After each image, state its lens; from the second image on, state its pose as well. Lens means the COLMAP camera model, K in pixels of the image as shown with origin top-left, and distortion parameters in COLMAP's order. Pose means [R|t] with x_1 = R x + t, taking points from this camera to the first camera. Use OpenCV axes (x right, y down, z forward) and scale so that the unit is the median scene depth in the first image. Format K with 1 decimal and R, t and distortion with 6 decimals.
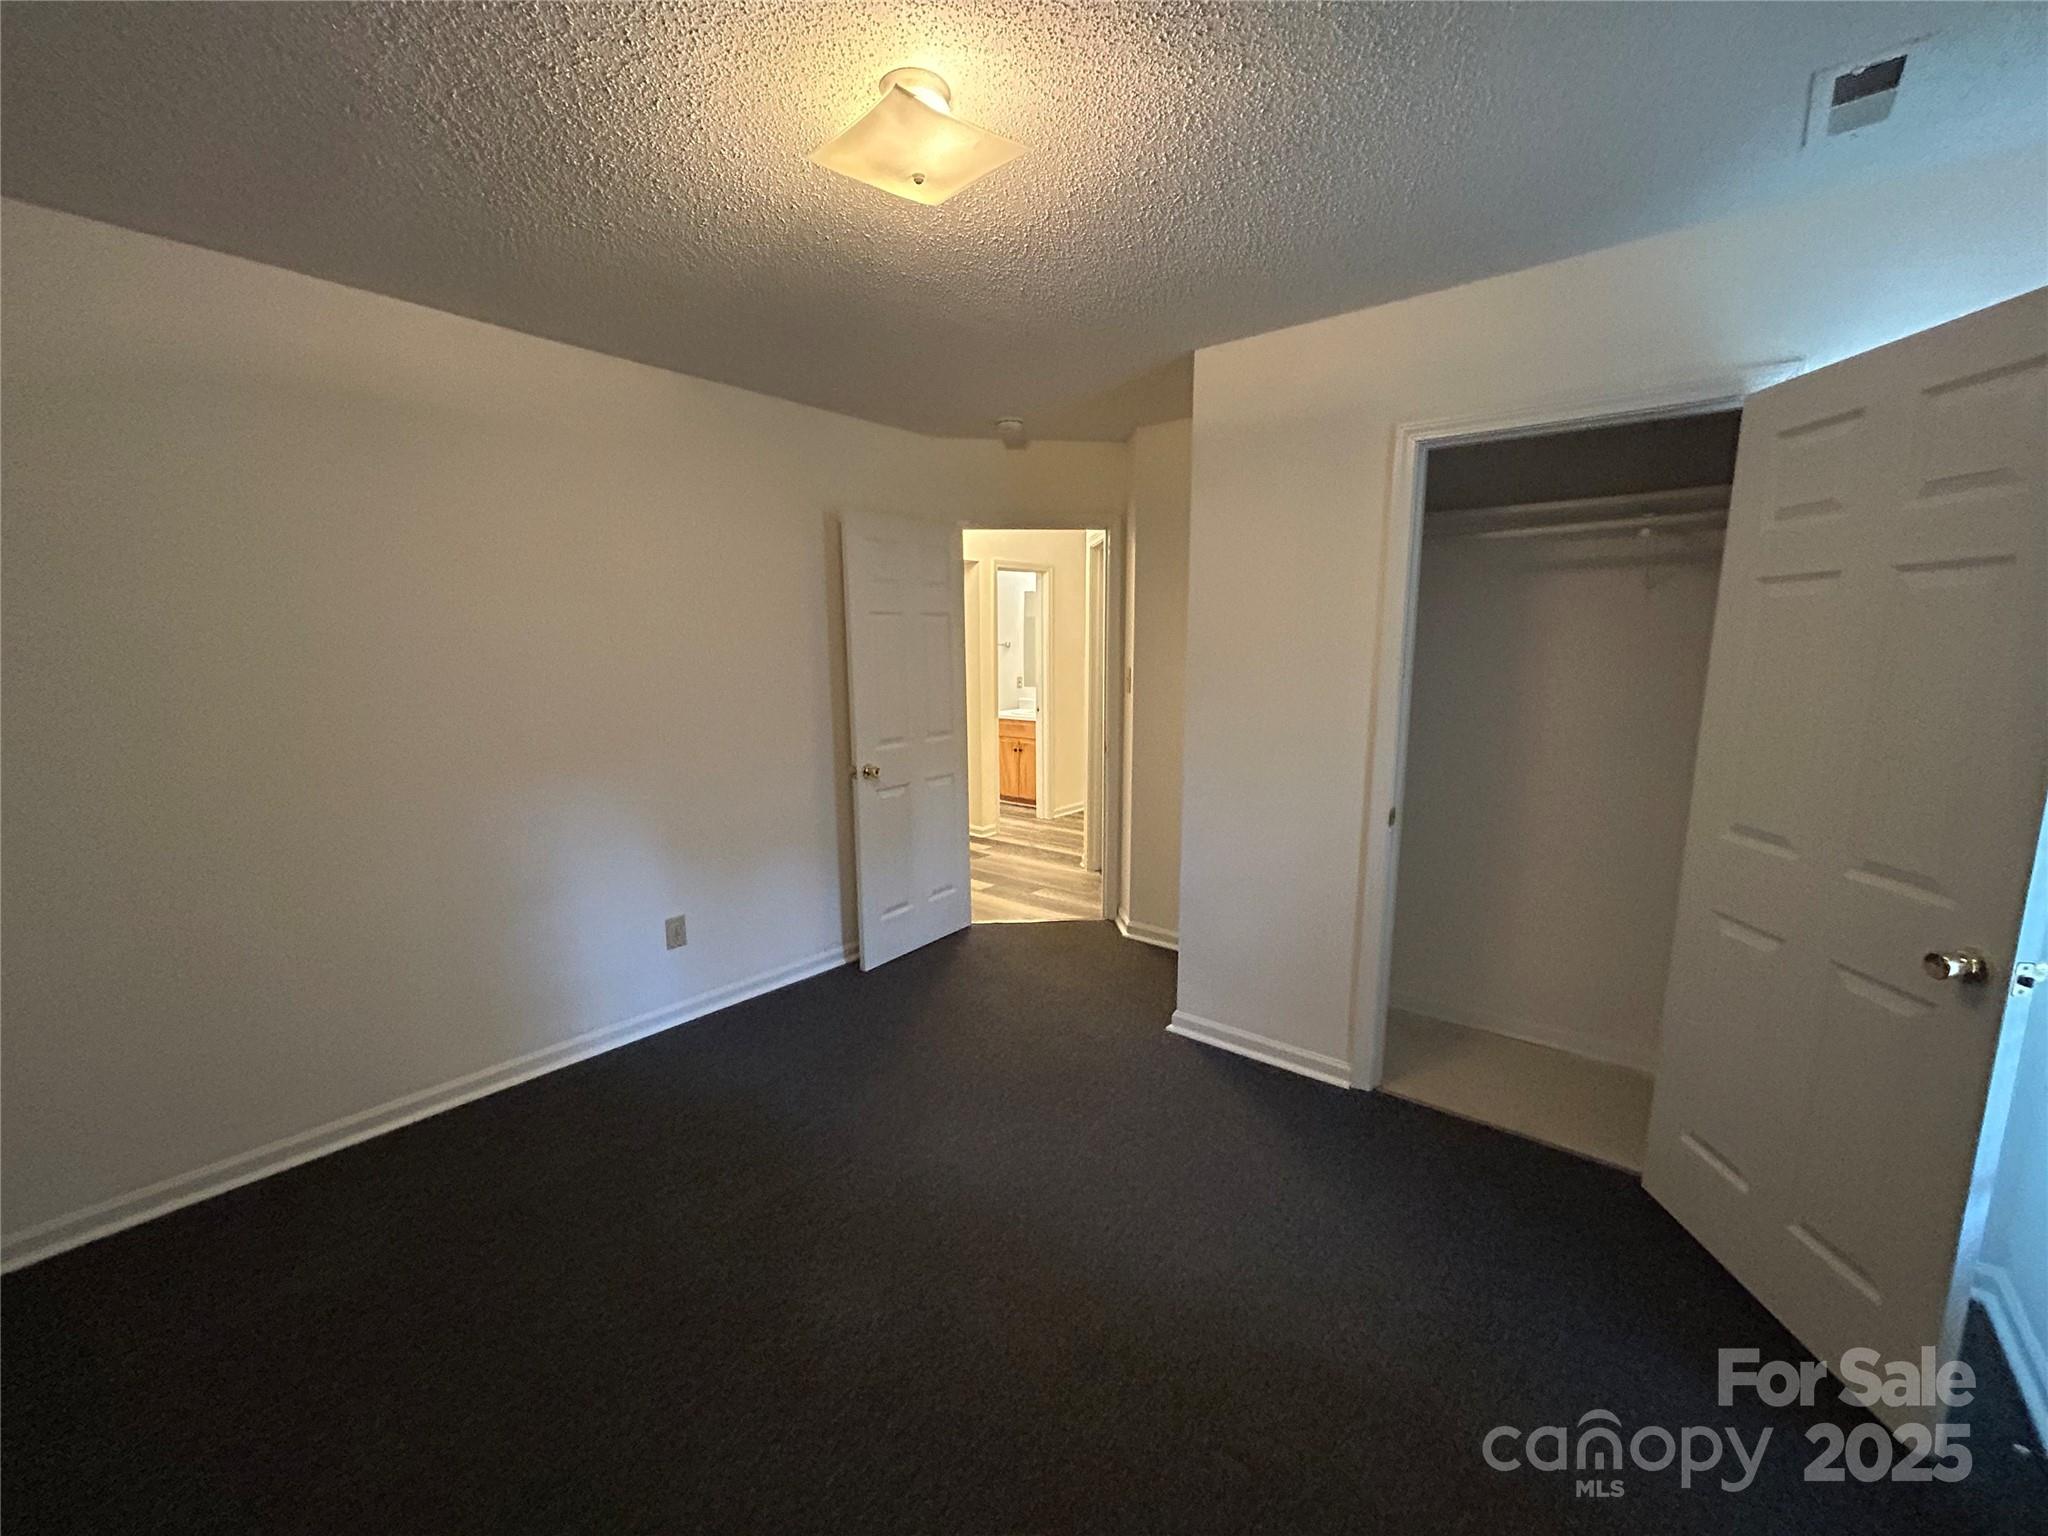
lens RADIAL K [[830.8, 0, 1025.0], [0, 830.8, 770.7], [0, 0, 1]] dist [-0.000553, -0.000089]
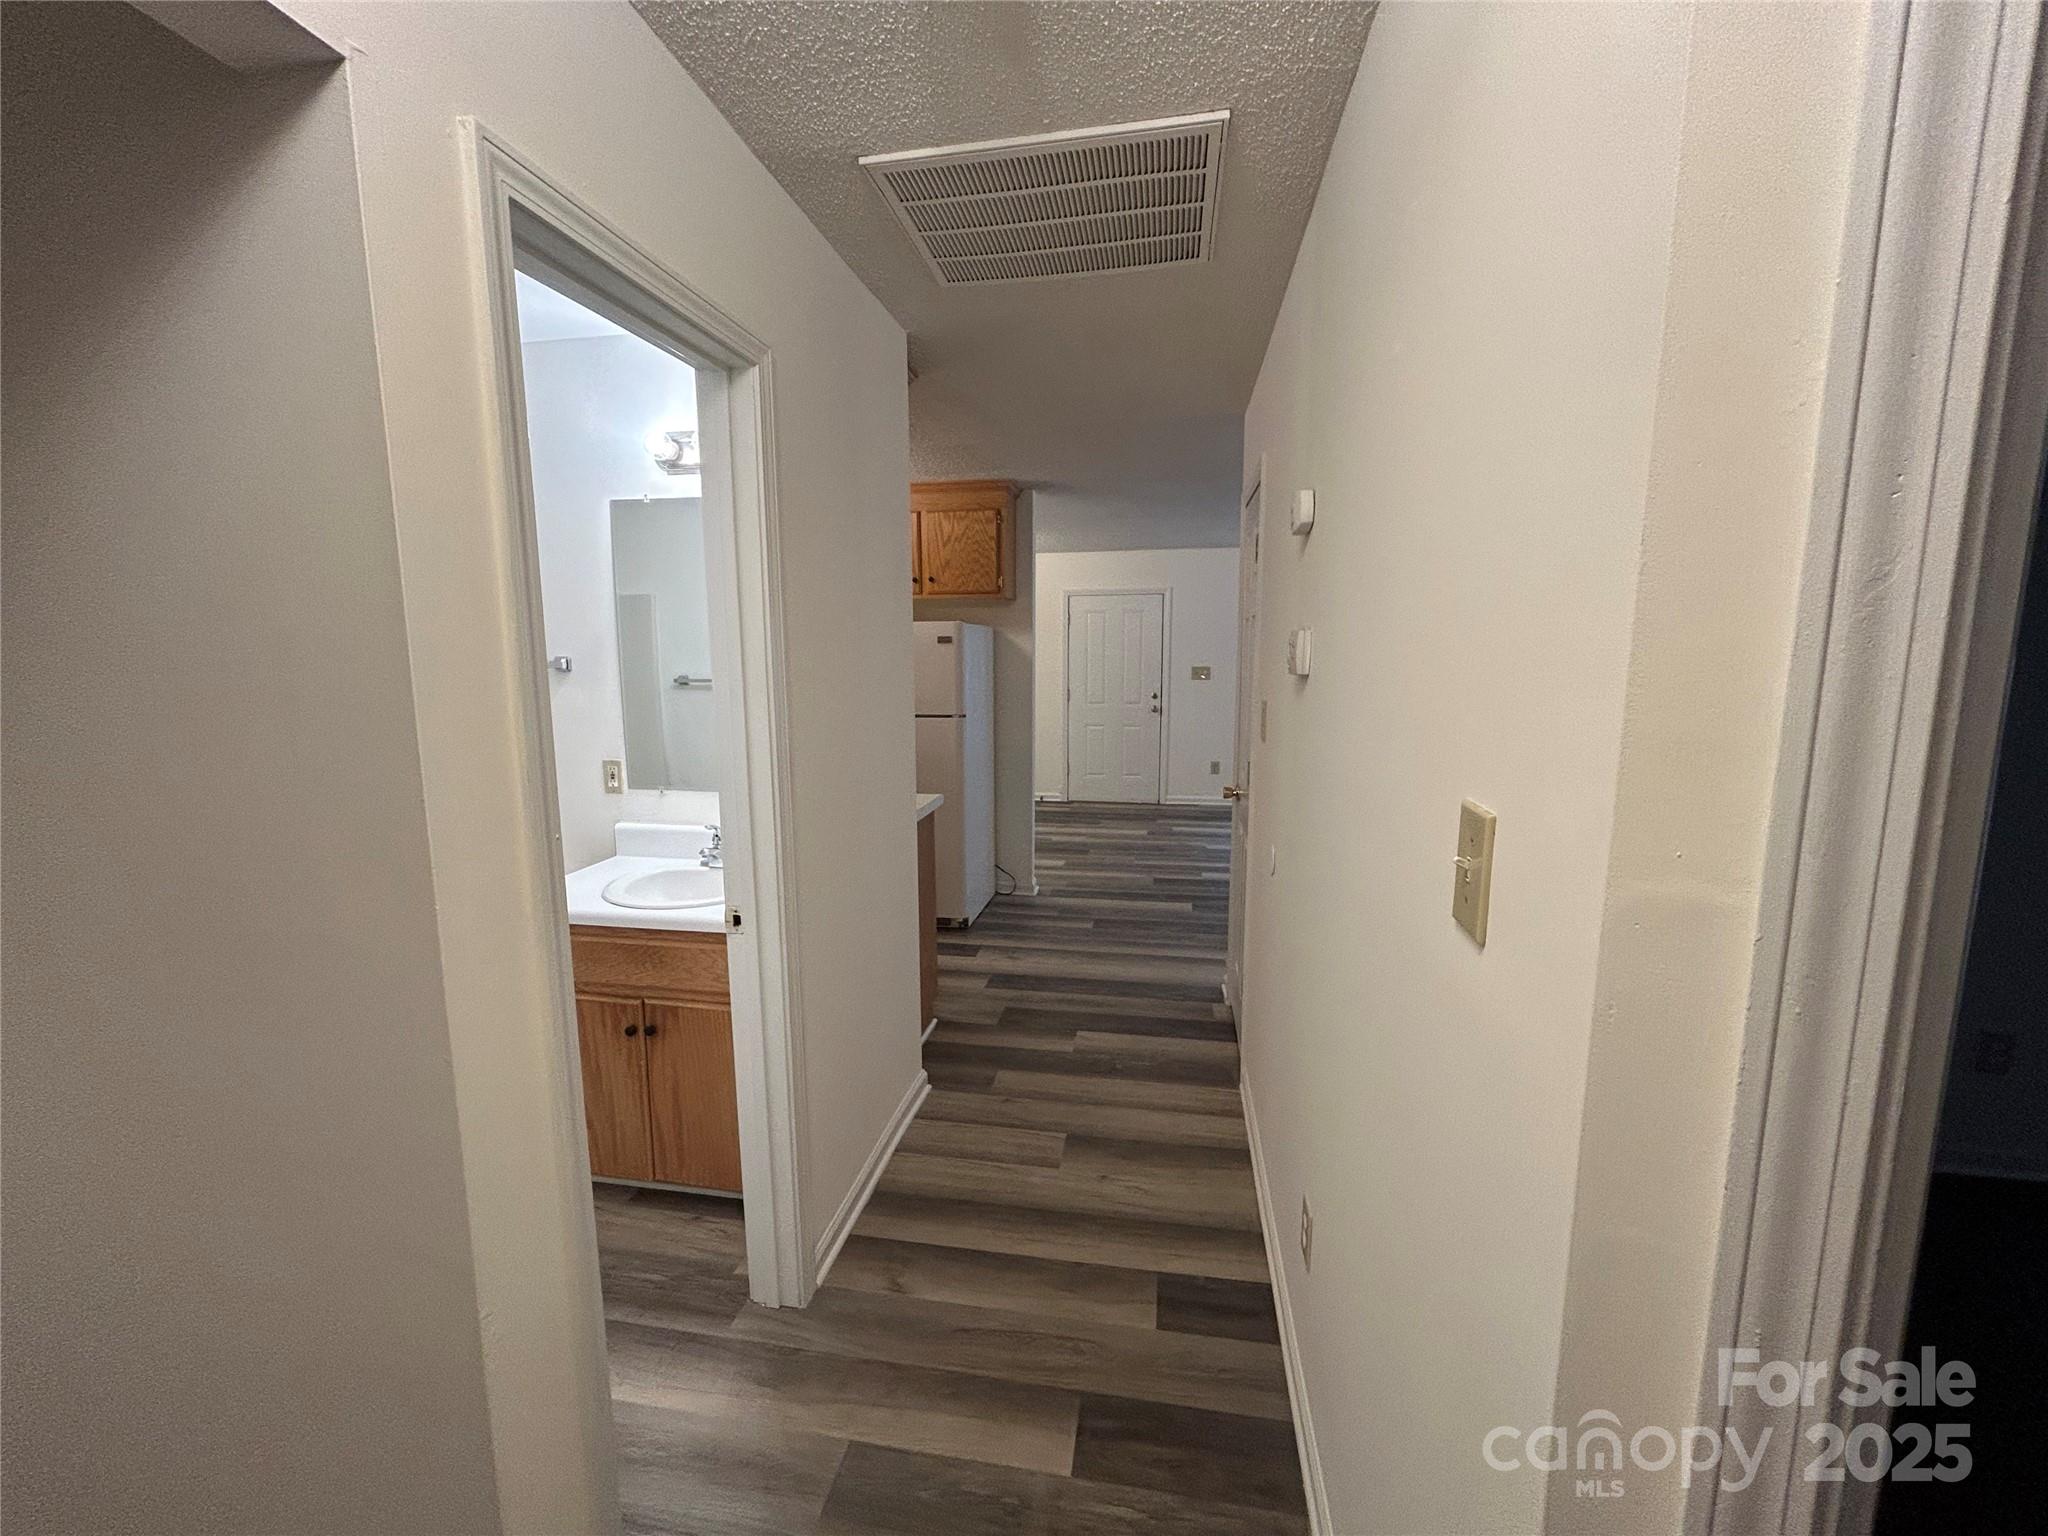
lens RADIAL K [[830.8, 0, 1022.2], [0, 830.8, 770.4], [0, 0, 1]] dist [-0.000553, -0.000089]
pose [[0.870215, -0.080484, 0.486054, -0.028715], [0.088887, 0.996025, 0.005788, -0.107075], [-0.484587, 0.038167, 0.873910, 0.695762]]
